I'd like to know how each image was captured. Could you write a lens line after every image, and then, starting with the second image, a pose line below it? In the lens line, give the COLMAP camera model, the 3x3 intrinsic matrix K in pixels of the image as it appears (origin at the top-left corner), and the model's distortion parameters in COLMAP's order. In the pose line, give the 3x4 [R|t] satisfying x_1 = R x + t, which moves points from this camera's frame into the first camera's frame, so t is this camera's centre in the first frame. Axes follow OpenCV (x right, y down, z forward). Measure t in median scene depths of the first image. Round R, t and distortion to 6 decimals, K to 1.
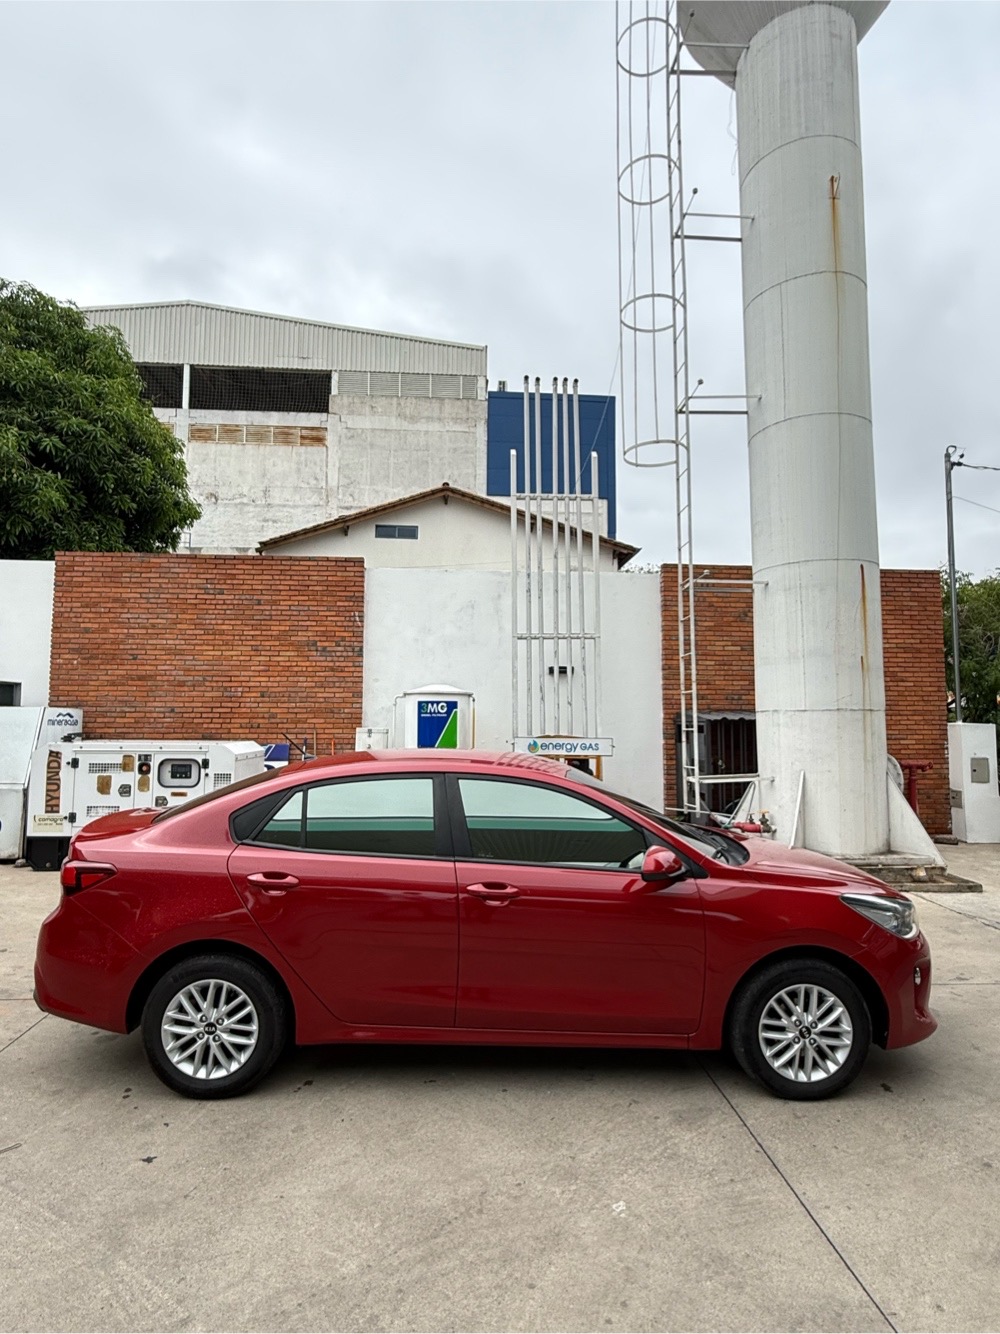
lens RADIAL K [[706.2, 0, 499.5], [0, 706.2, 665.5], [0, 0, 1]] dist [0.000485, 0.001074]
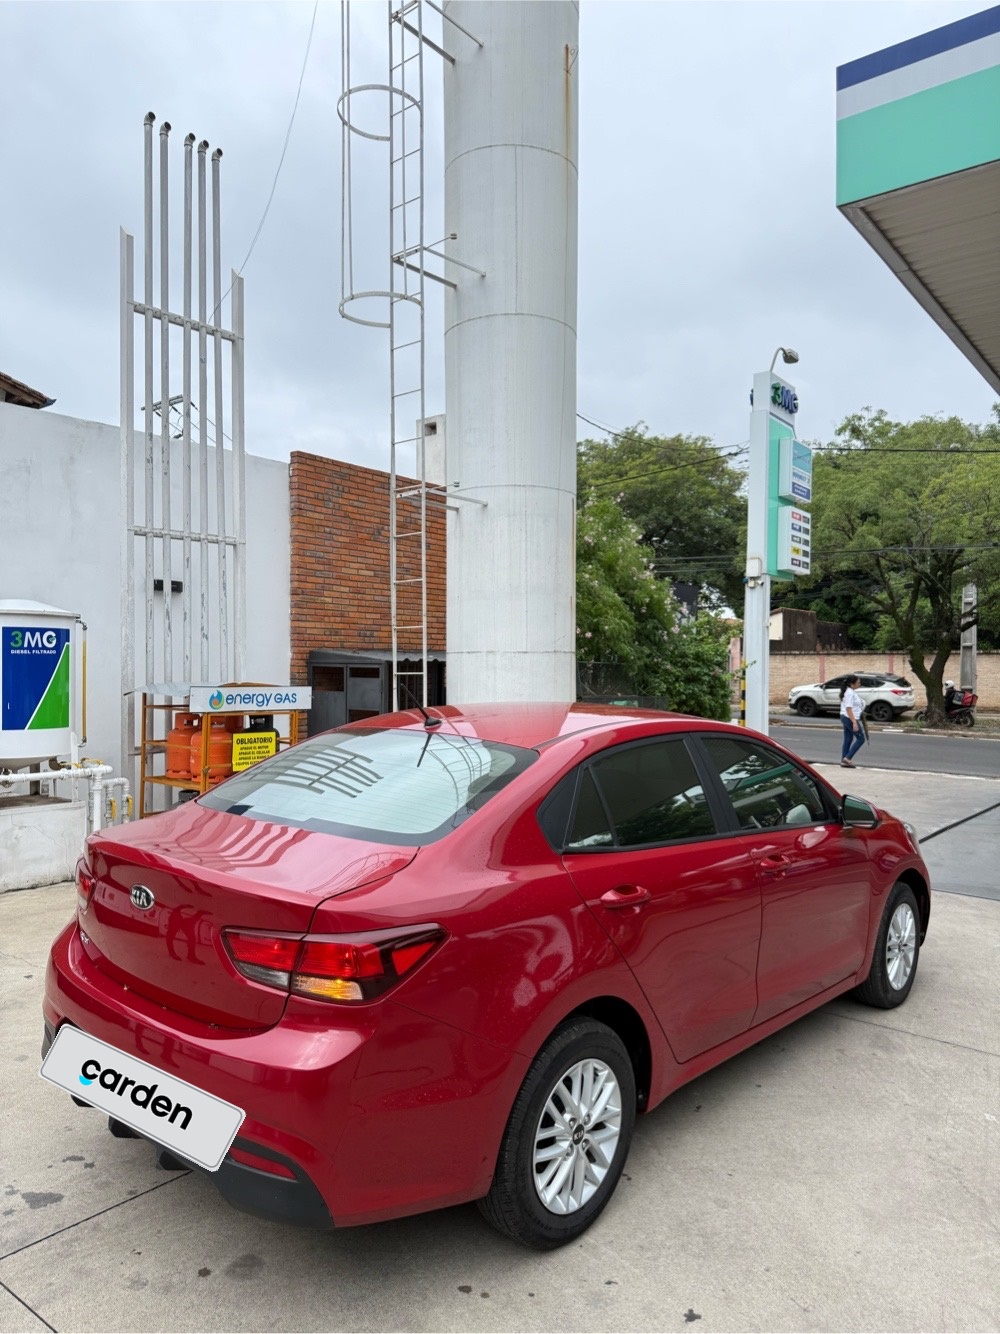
lens RADIAL K [[935.9, 0, 497.2], [0, 935.9, 668.3], [0, 0, 1]] dist [0.027333, -0.028148]
pose [[0.680864, 0.000214, 0.732410, -0.427886], [-0.065310, 0.996034, 0.060423, 0.012254], [-0.729492, -0.088974, 0.678178, 0.192483]]
